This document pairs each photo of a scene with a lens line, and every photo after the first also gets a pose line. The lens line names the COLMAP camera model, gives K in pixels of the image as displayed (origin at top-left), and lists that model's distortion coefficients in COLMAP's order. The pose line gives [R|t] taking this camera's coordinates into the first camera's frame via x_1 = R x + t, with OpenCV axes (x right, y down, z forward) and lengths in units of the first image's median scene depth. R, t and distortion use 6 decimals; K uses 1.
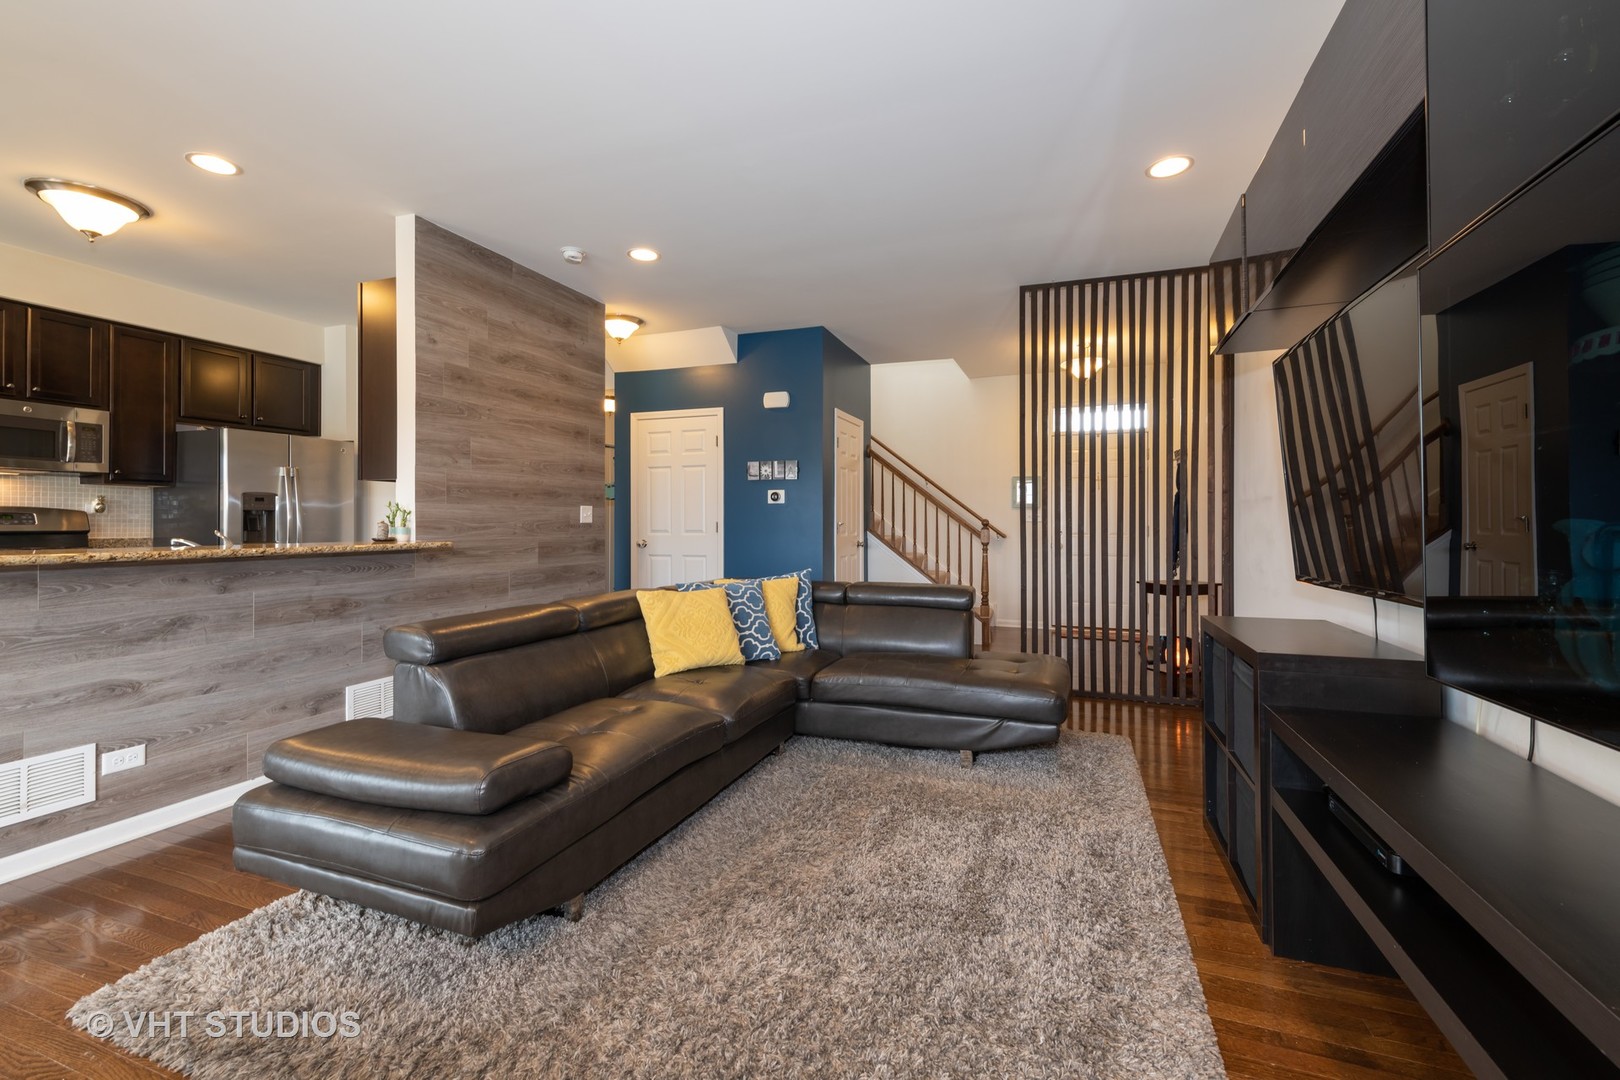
lens RADIAL K [[705.8, 0, 810.4], [0, 705.8, 524.5], [0, 0, 1]] dist [0.000198, -0.000042]
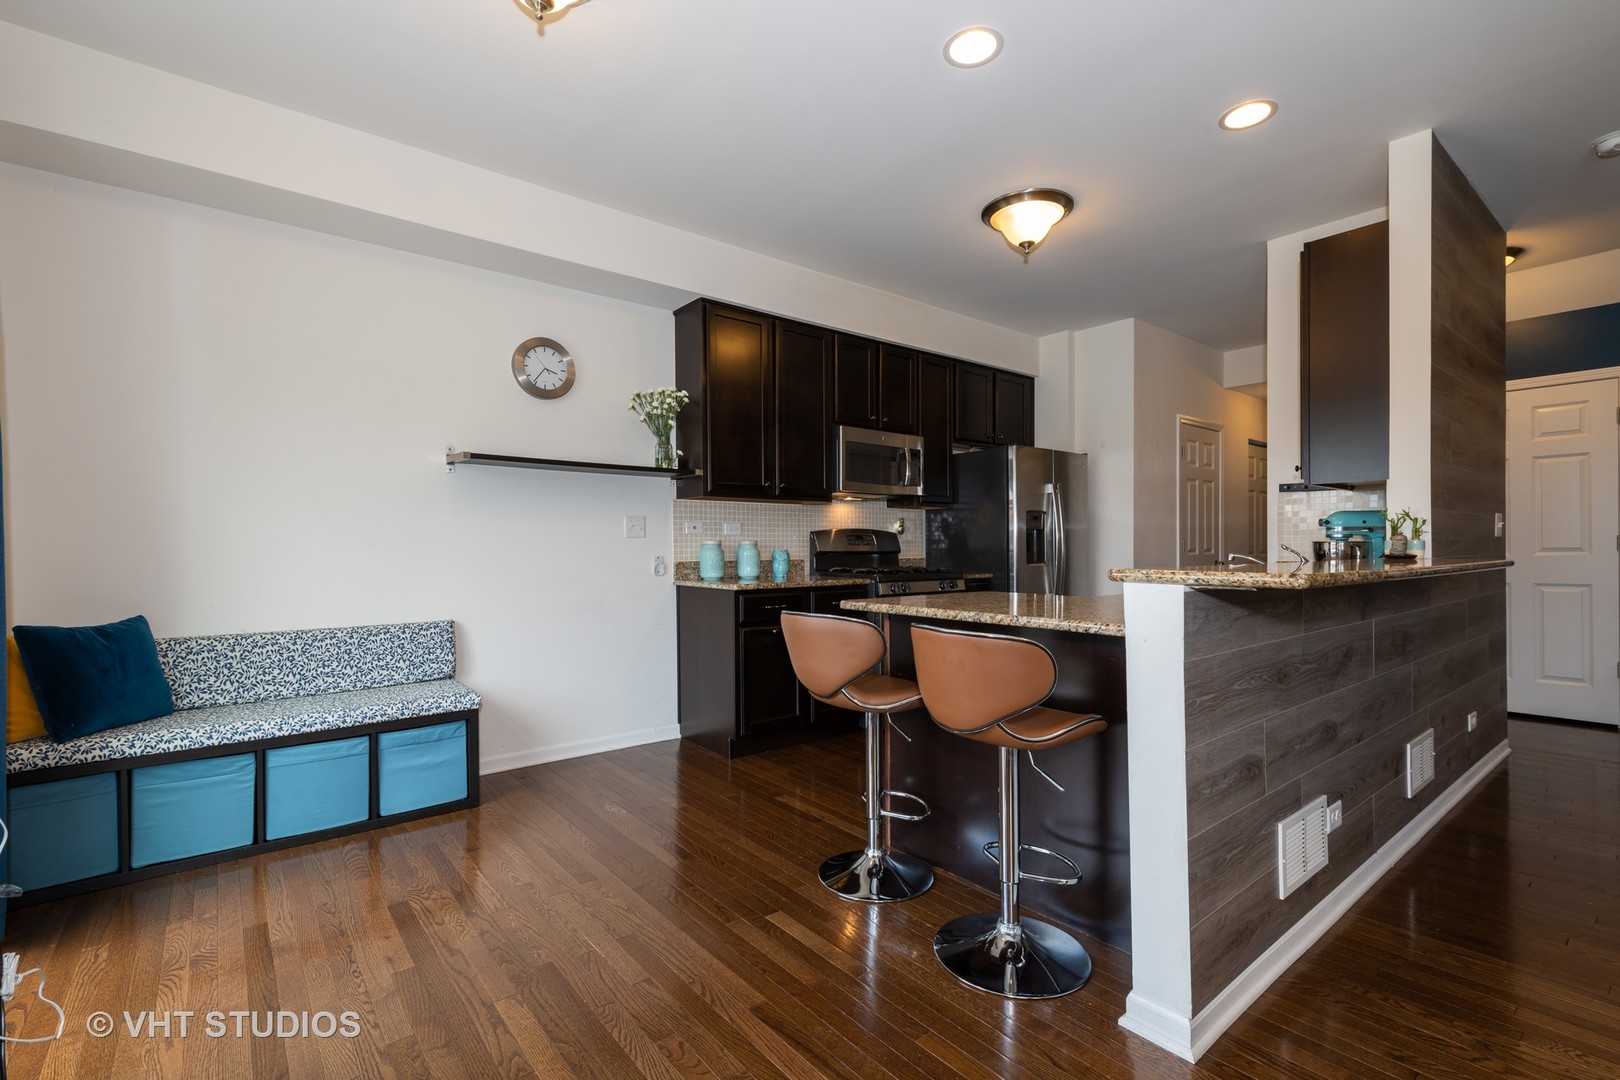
lens RADIAL K [[745.5, 0, 811.7], [0, 745.5, 549.7], [0, 0, 1]] dist [0.003902, 0.000194]
pose [[0.853689, -0.007350, -0.520731, -0.570338], [0.006714, 0.999973, -0.003106, 0.009570], [0.520739, -0.000845, 0.853715, -0.028349]]
